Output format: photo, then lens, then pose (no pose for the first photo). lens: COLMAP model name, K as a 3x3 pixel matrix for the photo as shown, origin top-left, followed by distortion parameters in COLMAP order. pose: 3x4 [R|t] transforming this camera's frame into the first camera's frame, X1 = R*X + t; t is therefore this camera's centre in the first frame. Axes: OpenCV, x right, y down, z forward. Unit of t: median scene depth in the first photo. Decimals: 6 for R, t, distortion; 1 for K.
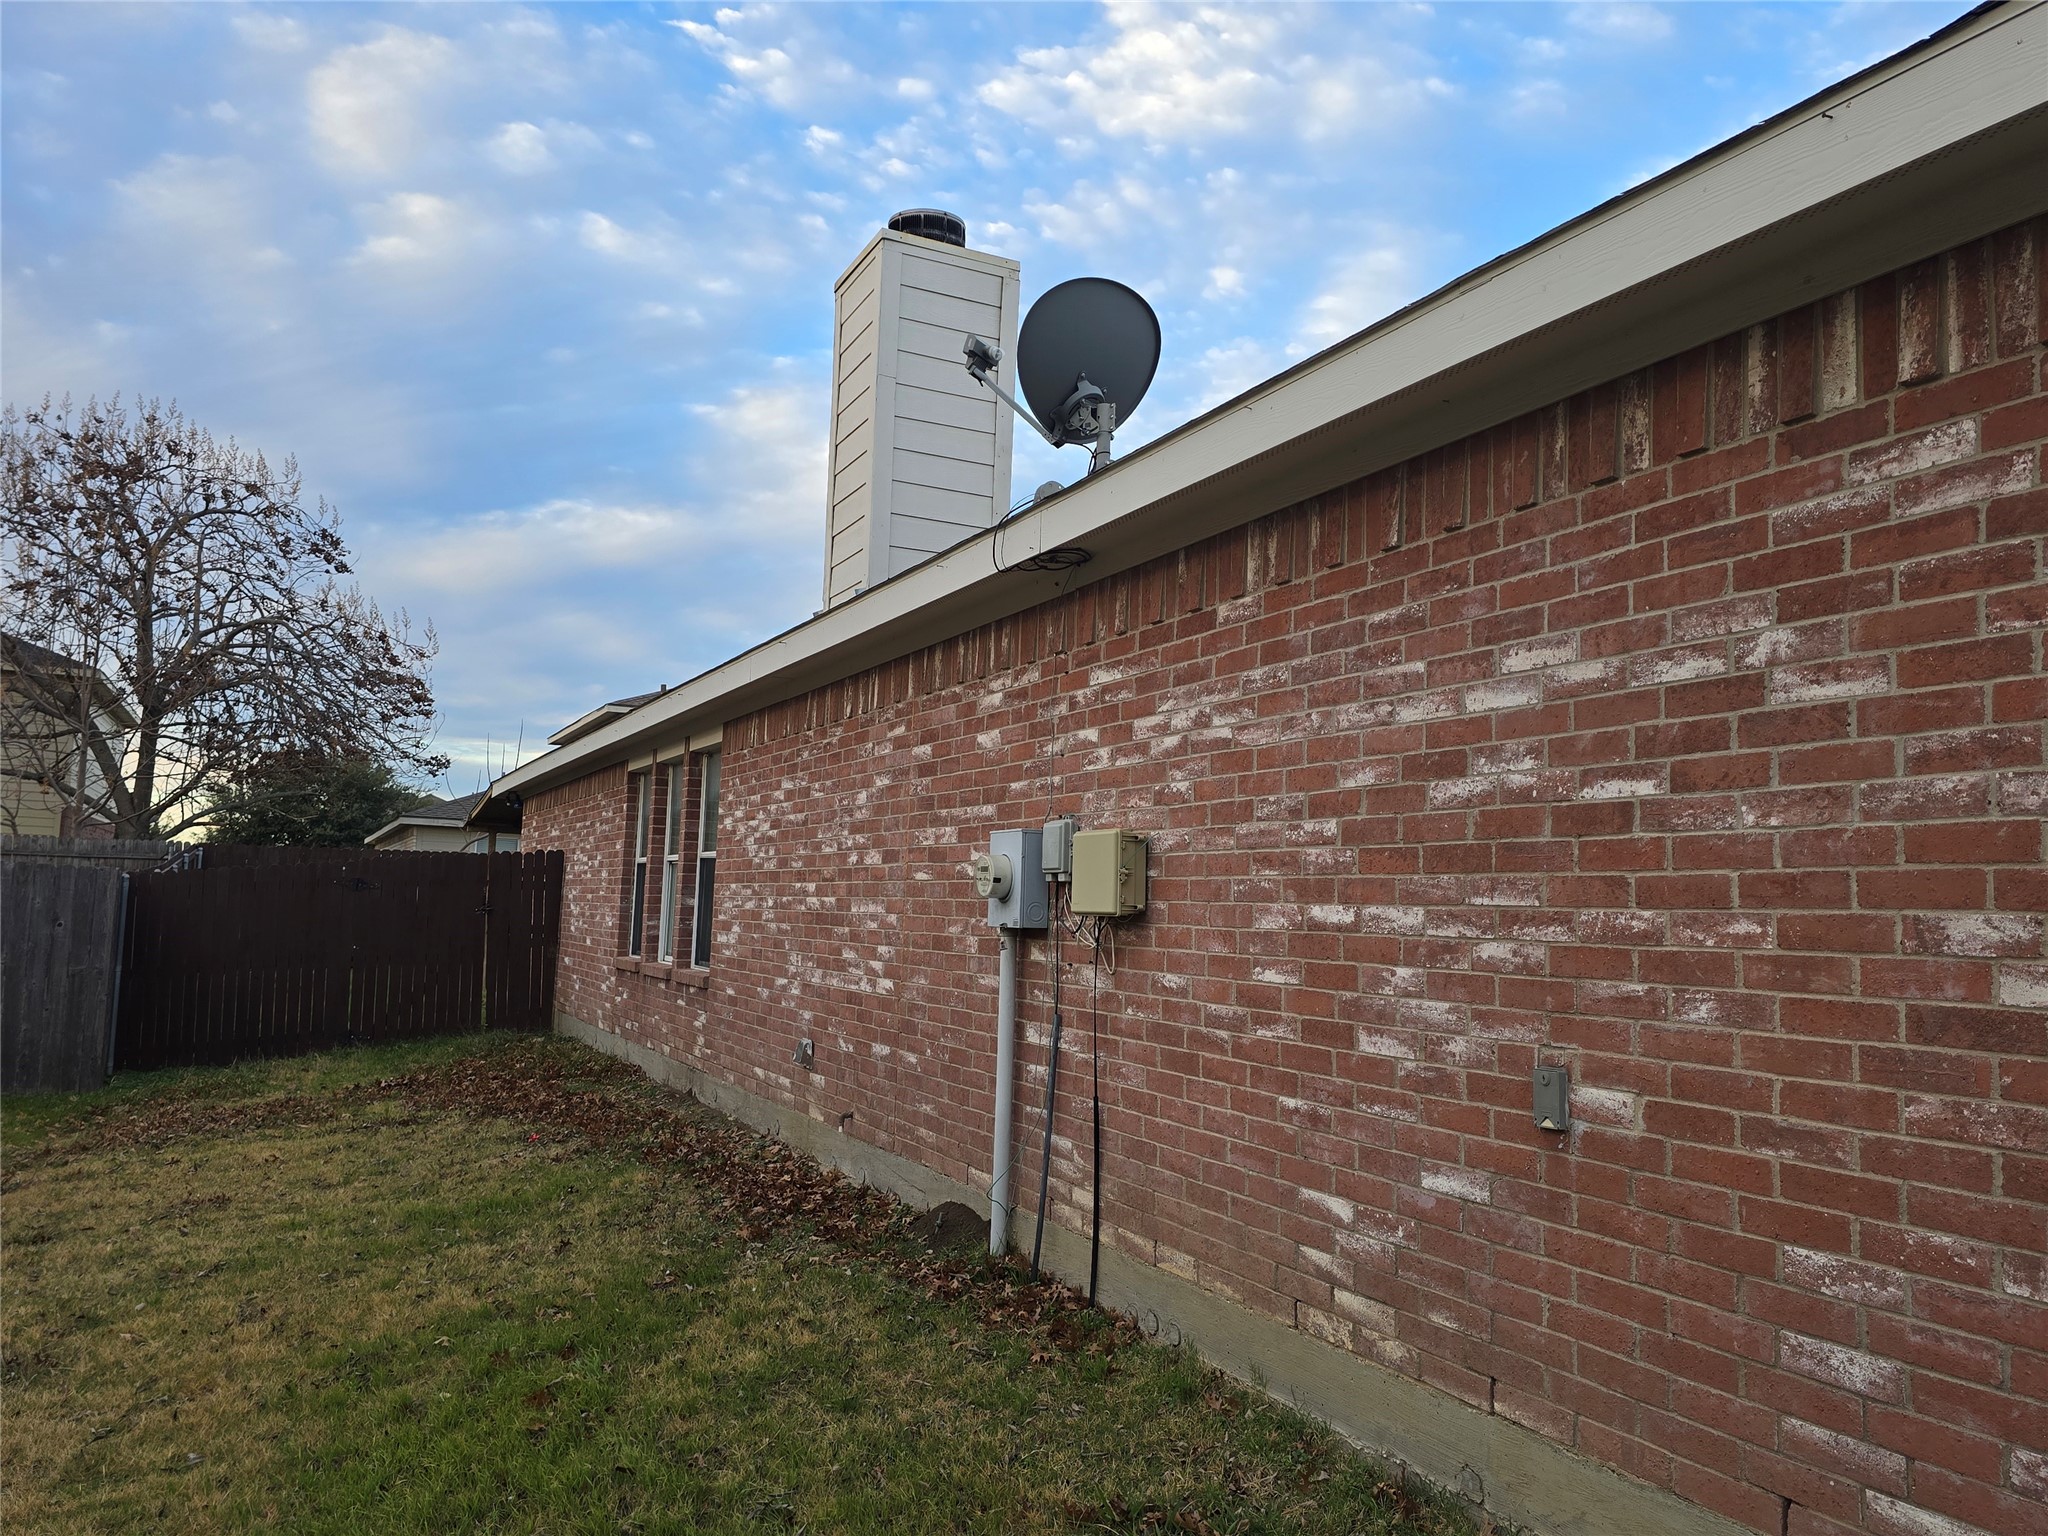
lens RADIAL K [[1576.9, 0, 1021.5], [0, 1576.9, 758.1], [0, 0, 1]] dist [0.082999, -0.093509]
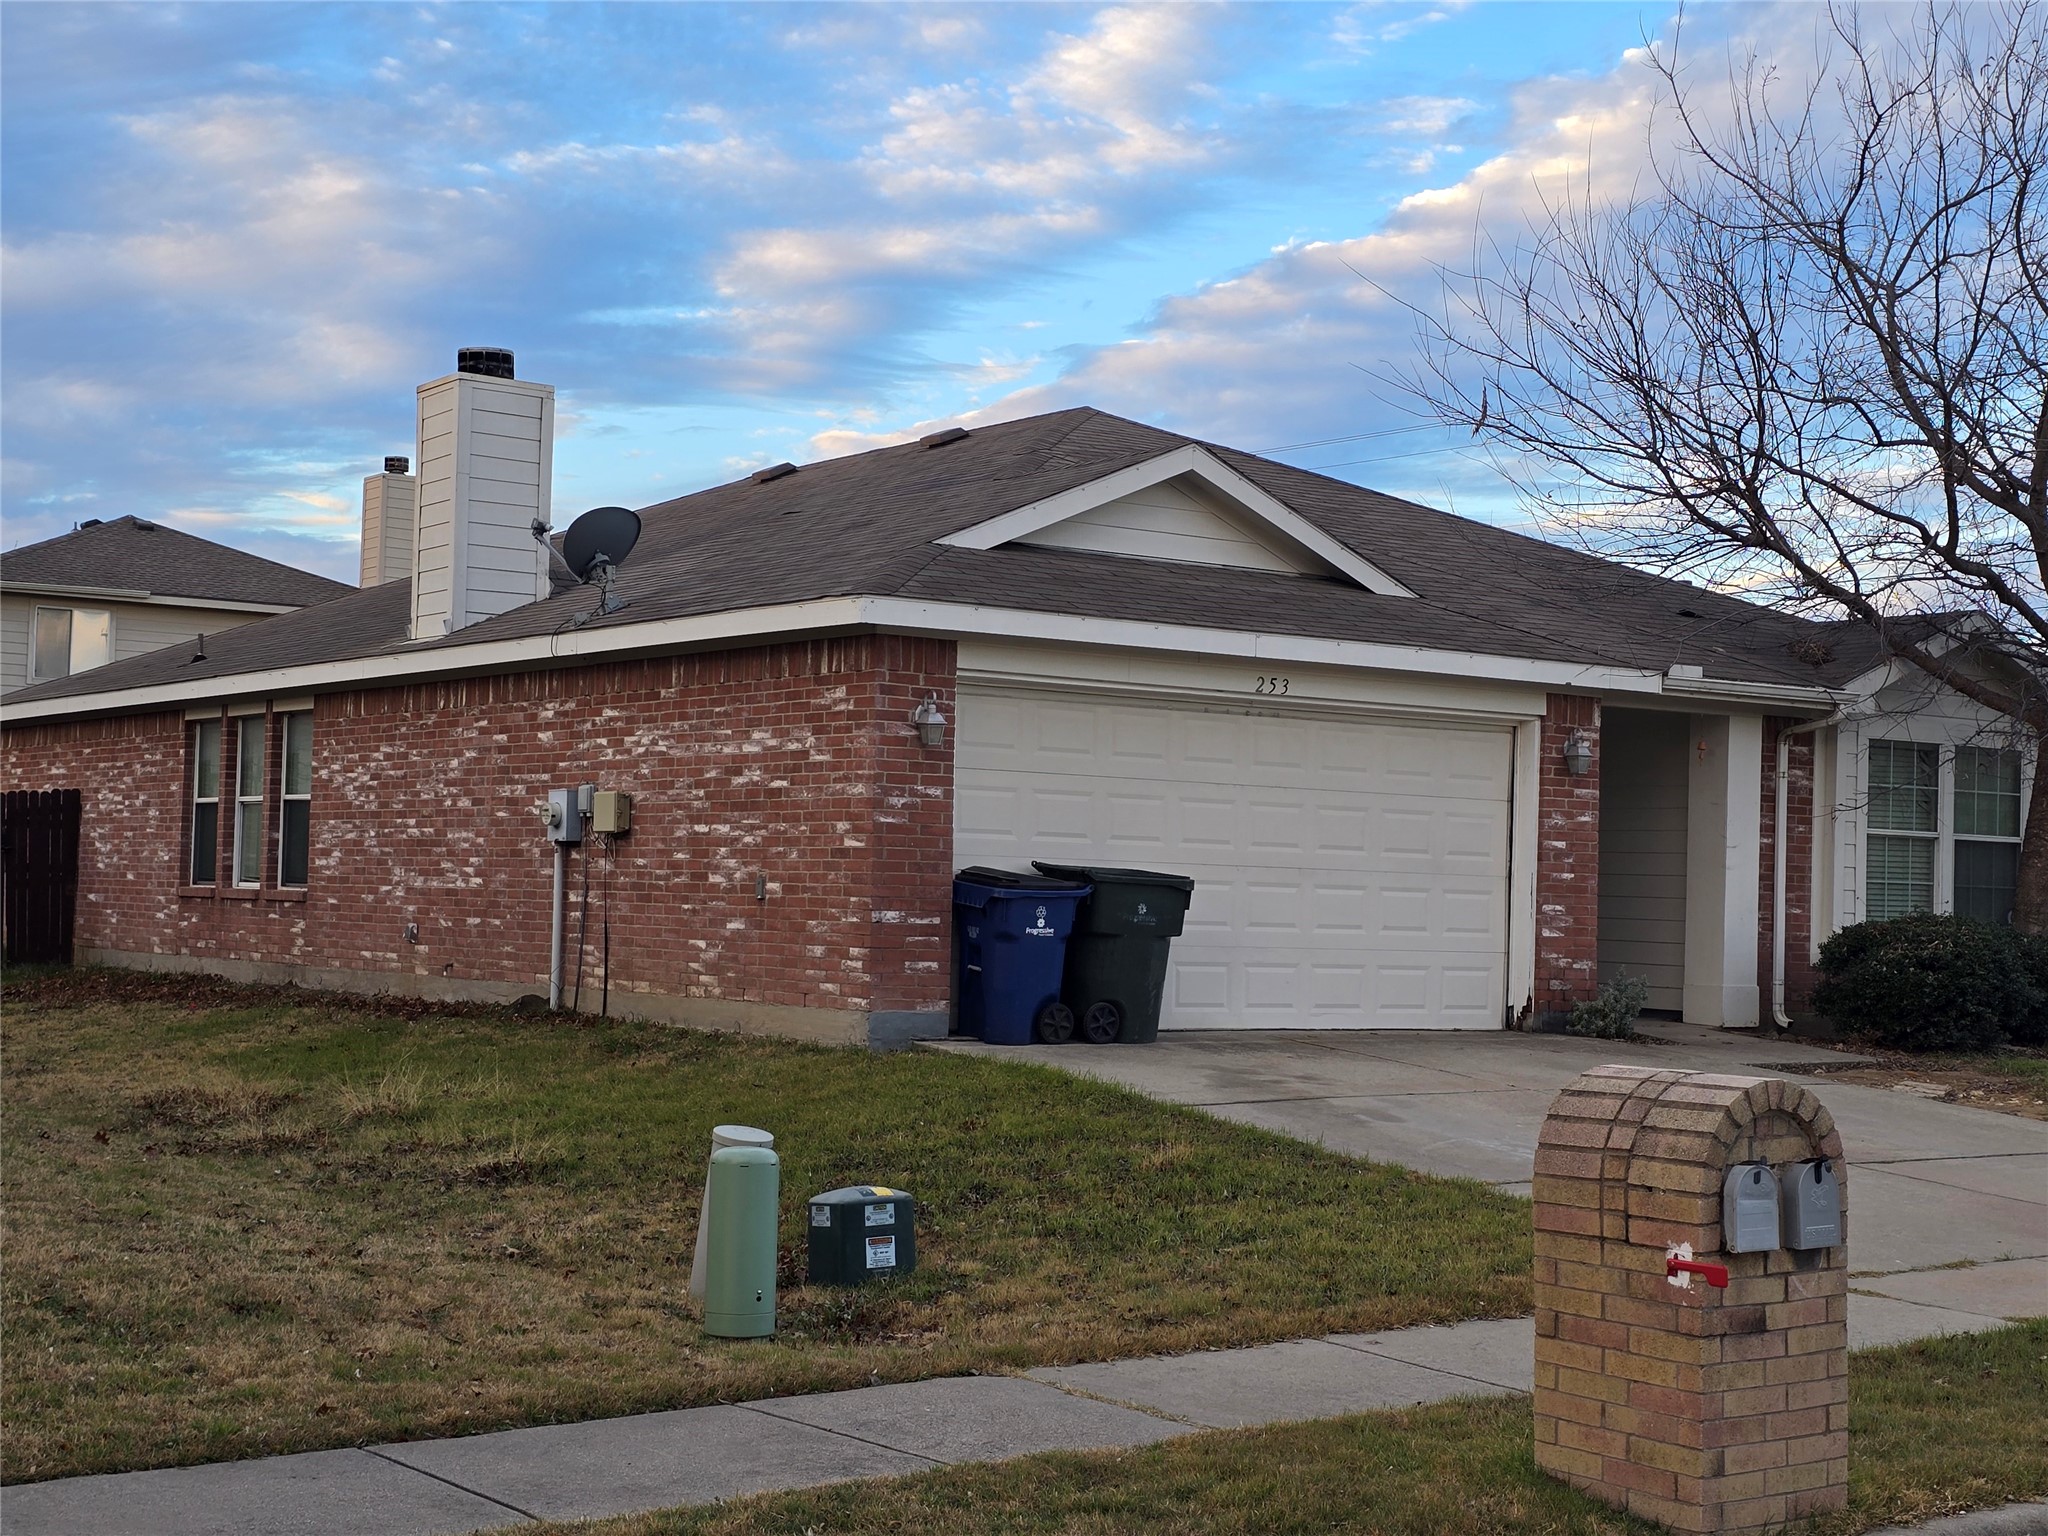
lens RADIAL K [[2941.2, 0, 1024.0], [0, 2941.2, 768.0], [0, 0, 1]] dist [0.083581, -0.088103]
pose [[0.984132, -0.005005, 0.177365, -0.088135], [-0.005909, 0.998123, 0.060952, -0.202172], [-0.177337, -0.061033, 0.982256, -2.611048]]
